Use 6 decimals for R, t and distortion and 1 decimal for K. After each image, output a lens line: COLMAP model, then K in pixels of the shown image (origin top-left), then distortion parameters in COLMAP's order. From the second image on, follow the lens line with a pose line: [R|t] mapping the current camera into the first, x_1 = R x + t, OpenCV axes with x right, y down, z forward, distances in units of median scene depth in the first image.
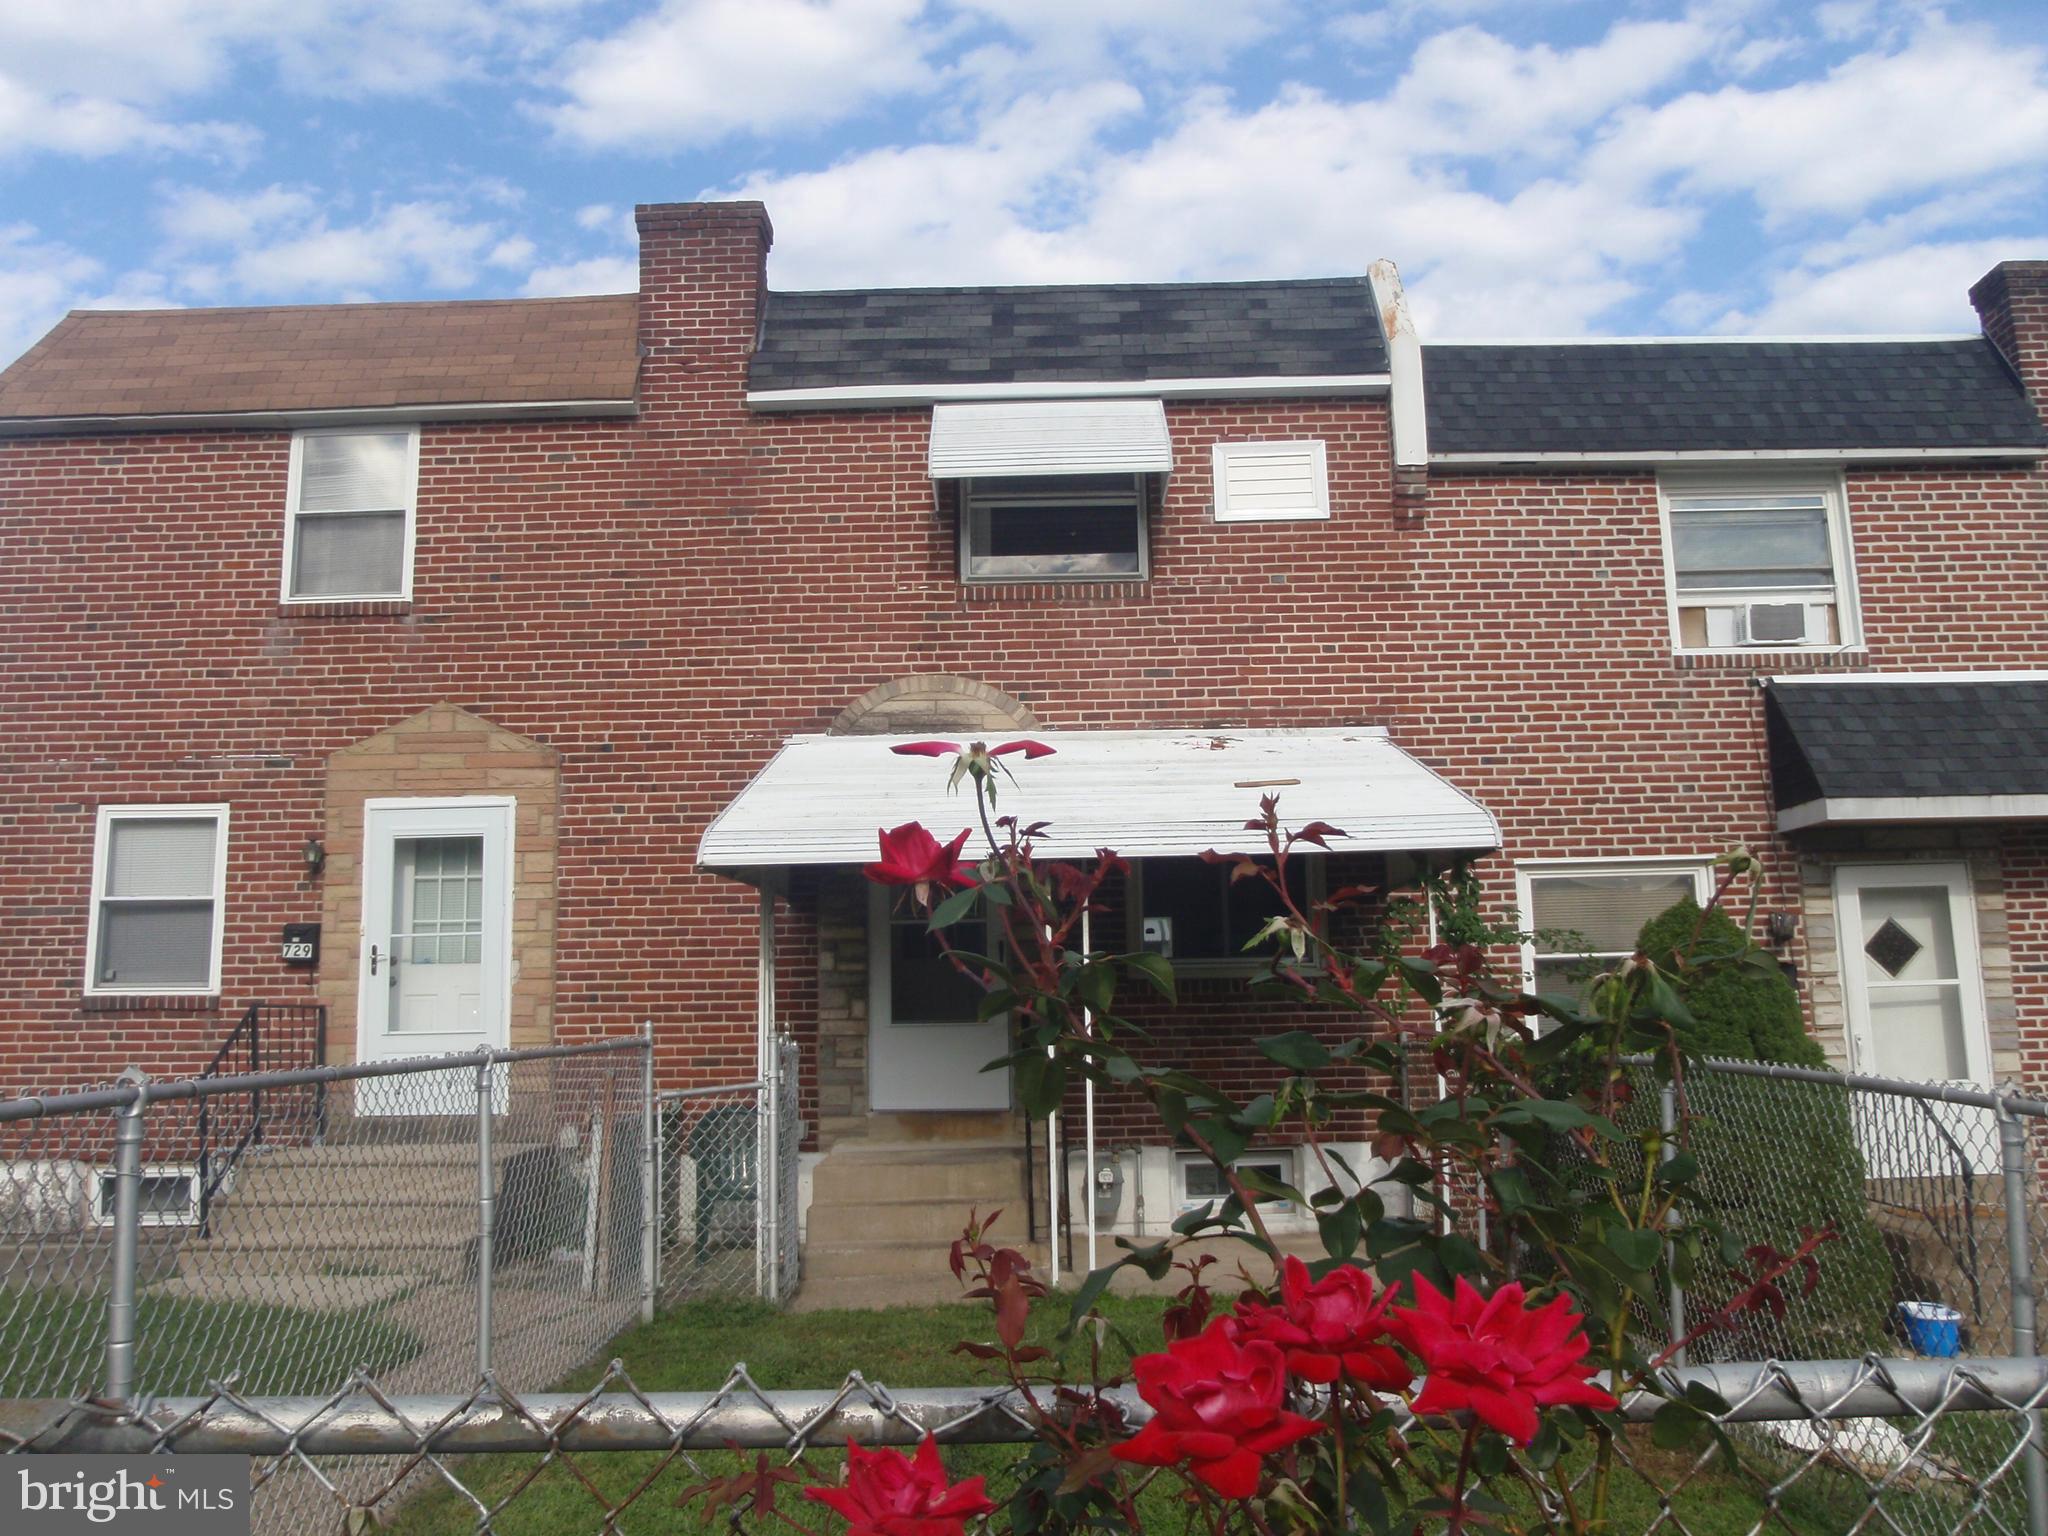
lens RADIAL K [[1714.7, 0, 1025.4], [0, 1714.7, 728.0], [0, 0, 1]] dist [-0.070937, 0.041887]
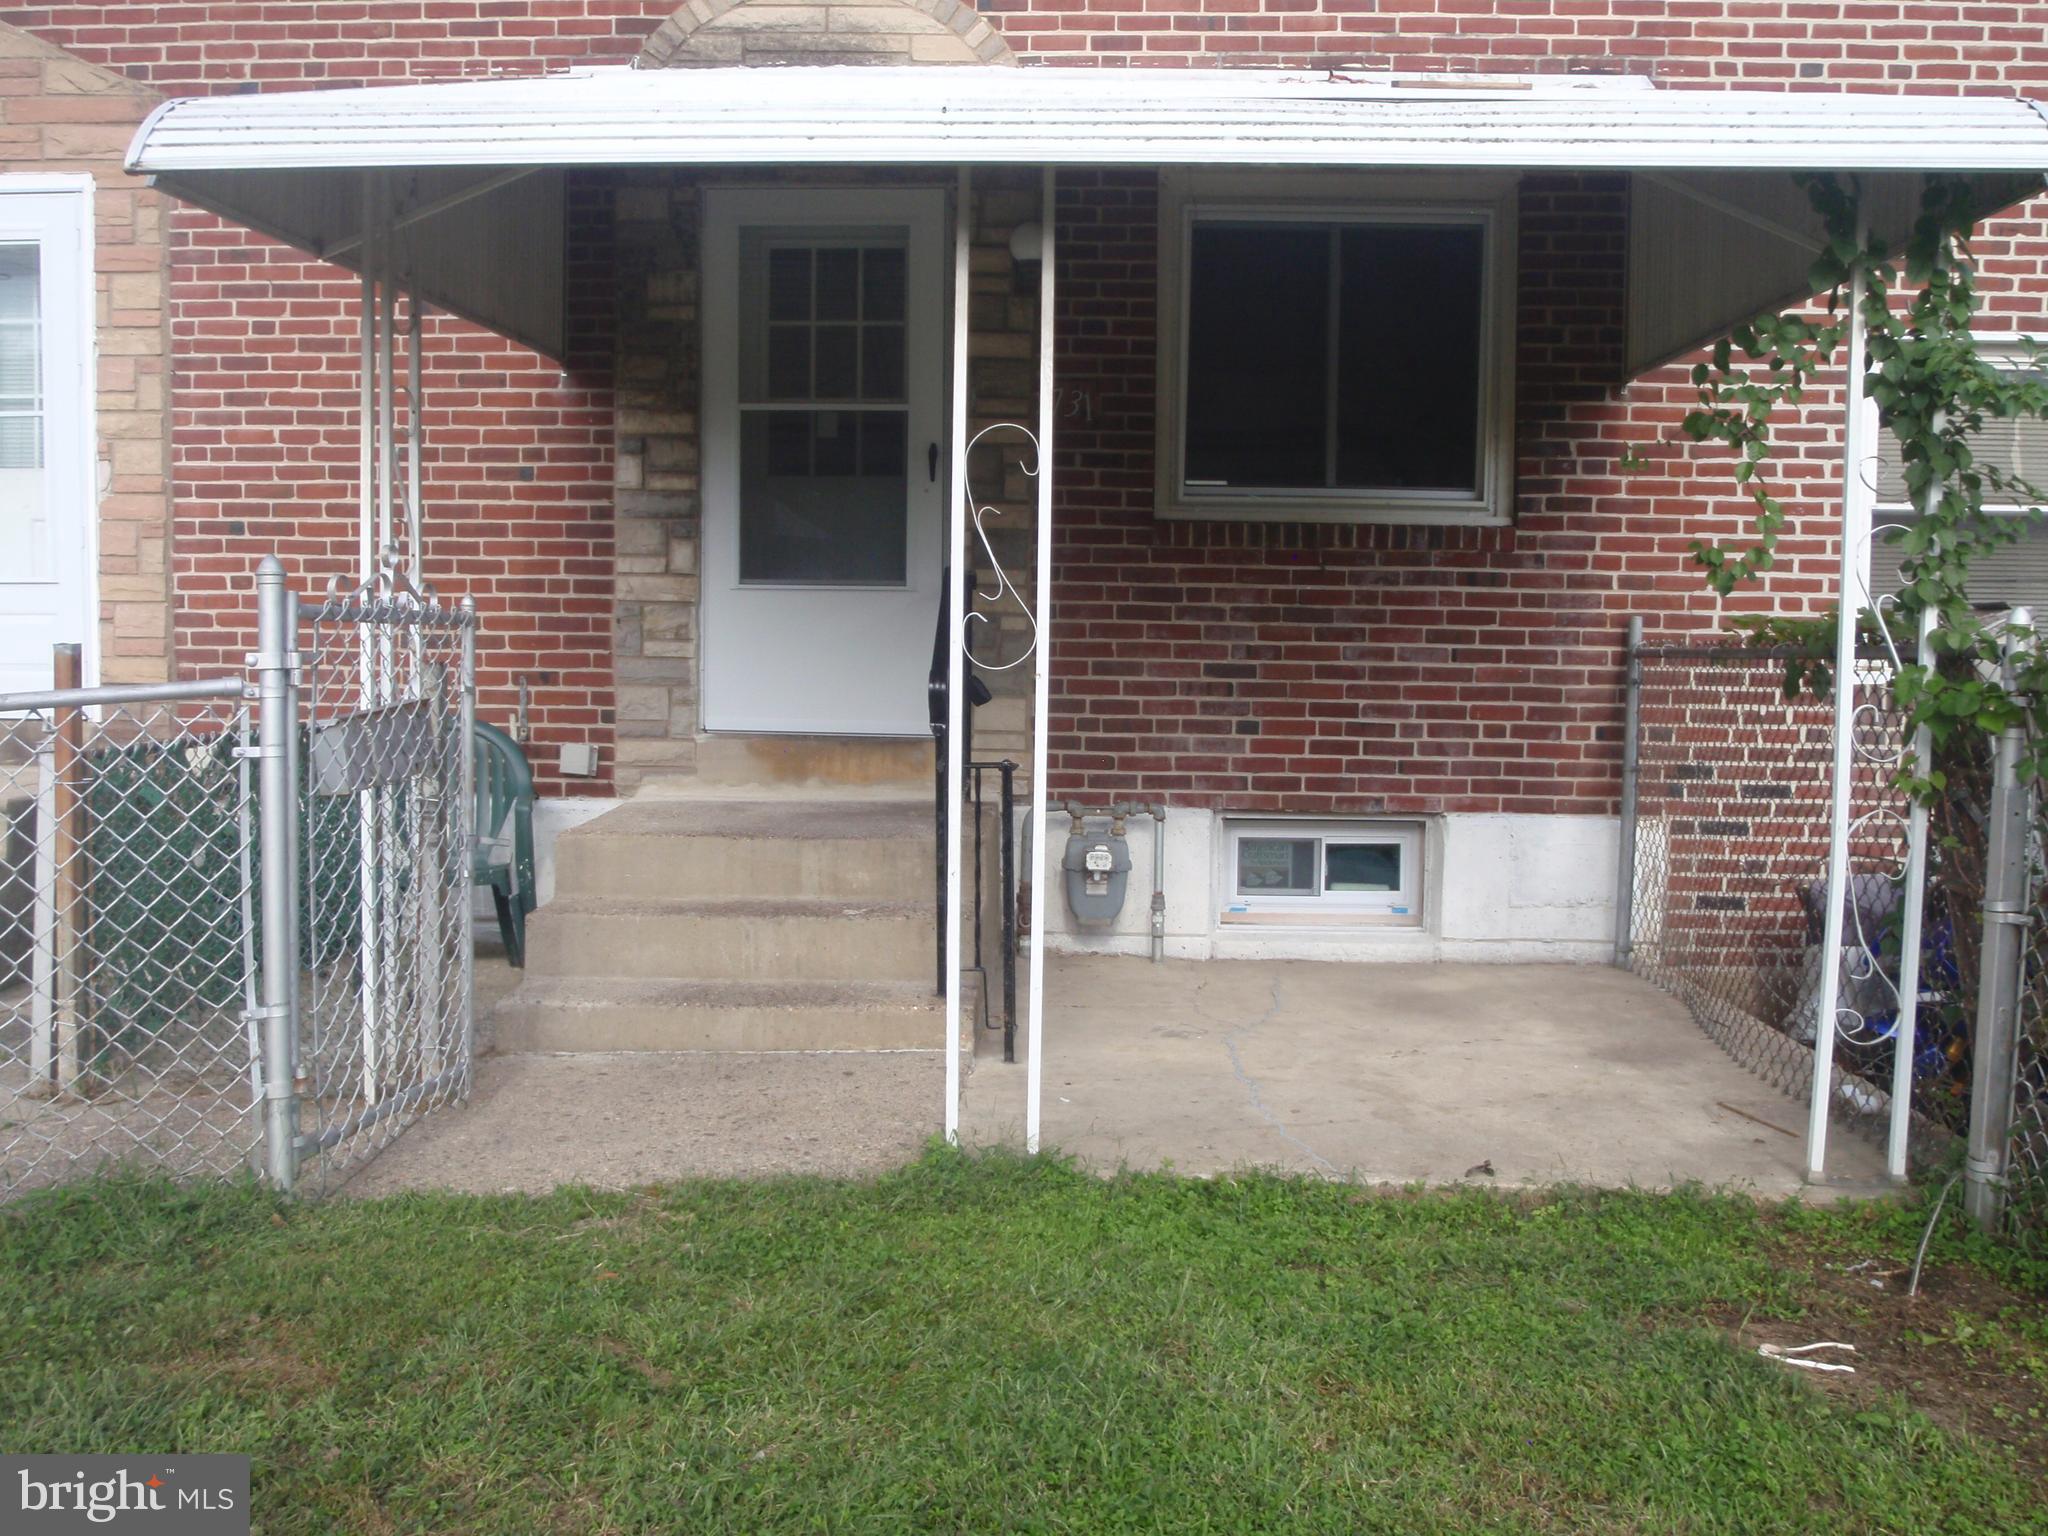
lens RADIAL K [[1714.7, 0, 1025.4], [0, 1714.7, 728.0], [0, 0, 1]] dist [-0.070937, 0.041887]
pose [[0.999142, 0.033235, -0.024717, 0.032673], [-0.026737, 0.973305, 0.227952, 0.084002], [0.031633, -0.227095, 0.973359, 0.420015]]
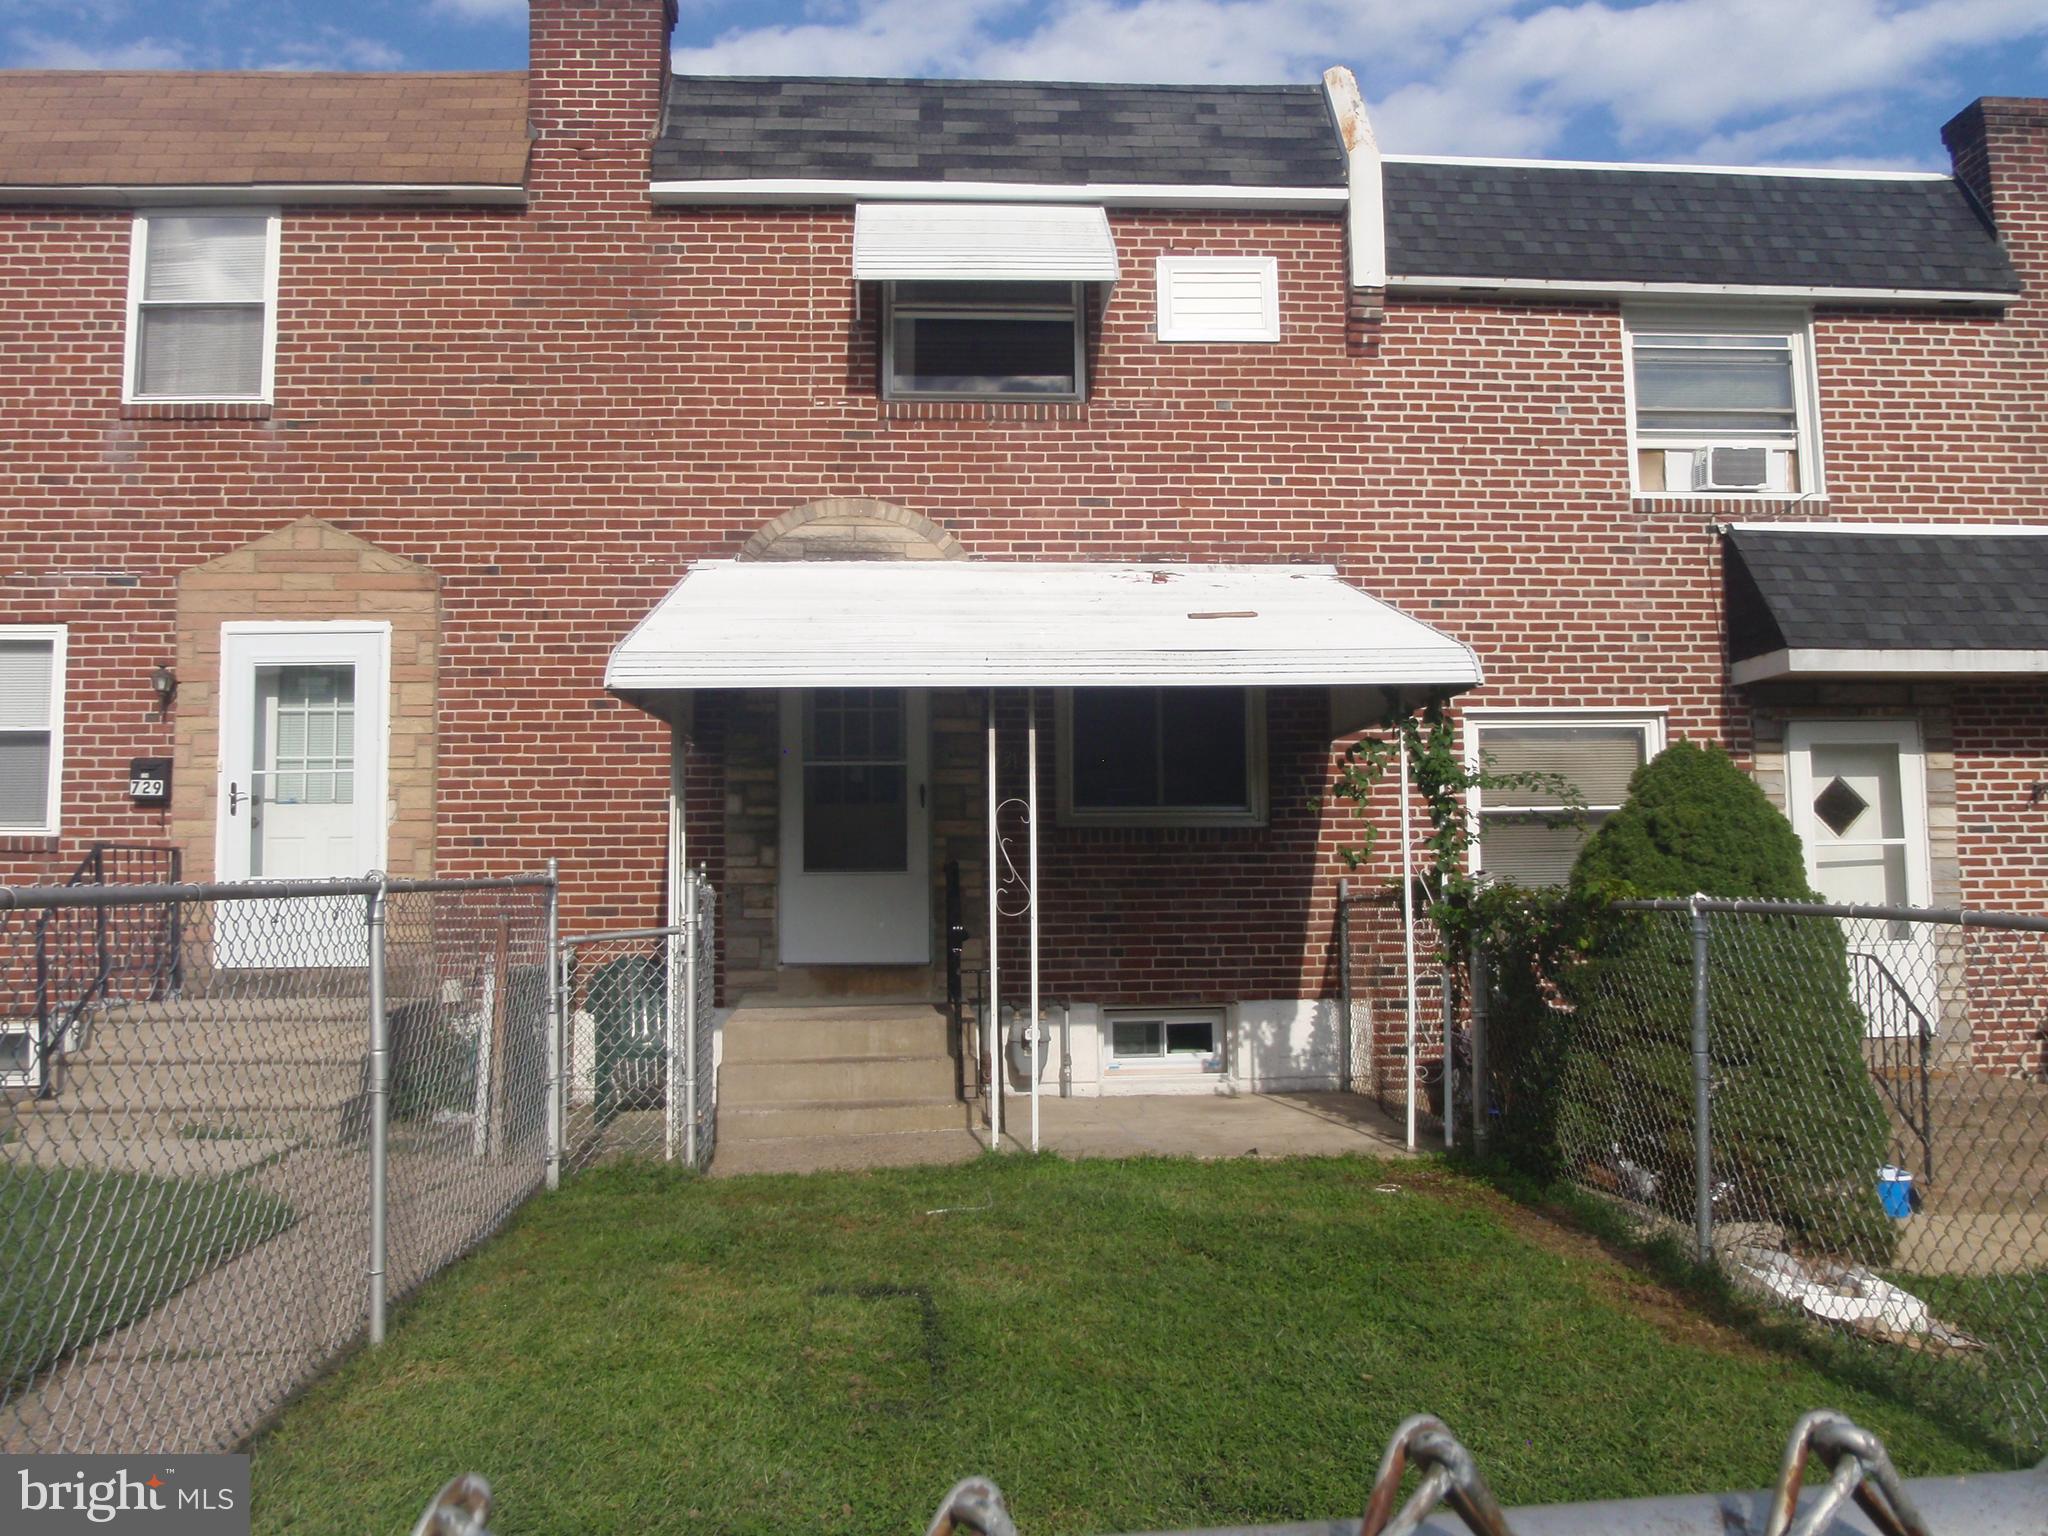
lens RADIAL K [[1714.7, 0, 1025.4], [0, 1714.7, 728.0], [0, 0, 1]] dist [-0.070937, 0.041887]
pose [[0.997007, 0.015065, 0.075834, -0.028867], [-0.020761, 0.996976, 0.074891, 0.021659], [-0.074477, -0.076241, 0.994304, 0.066876]]
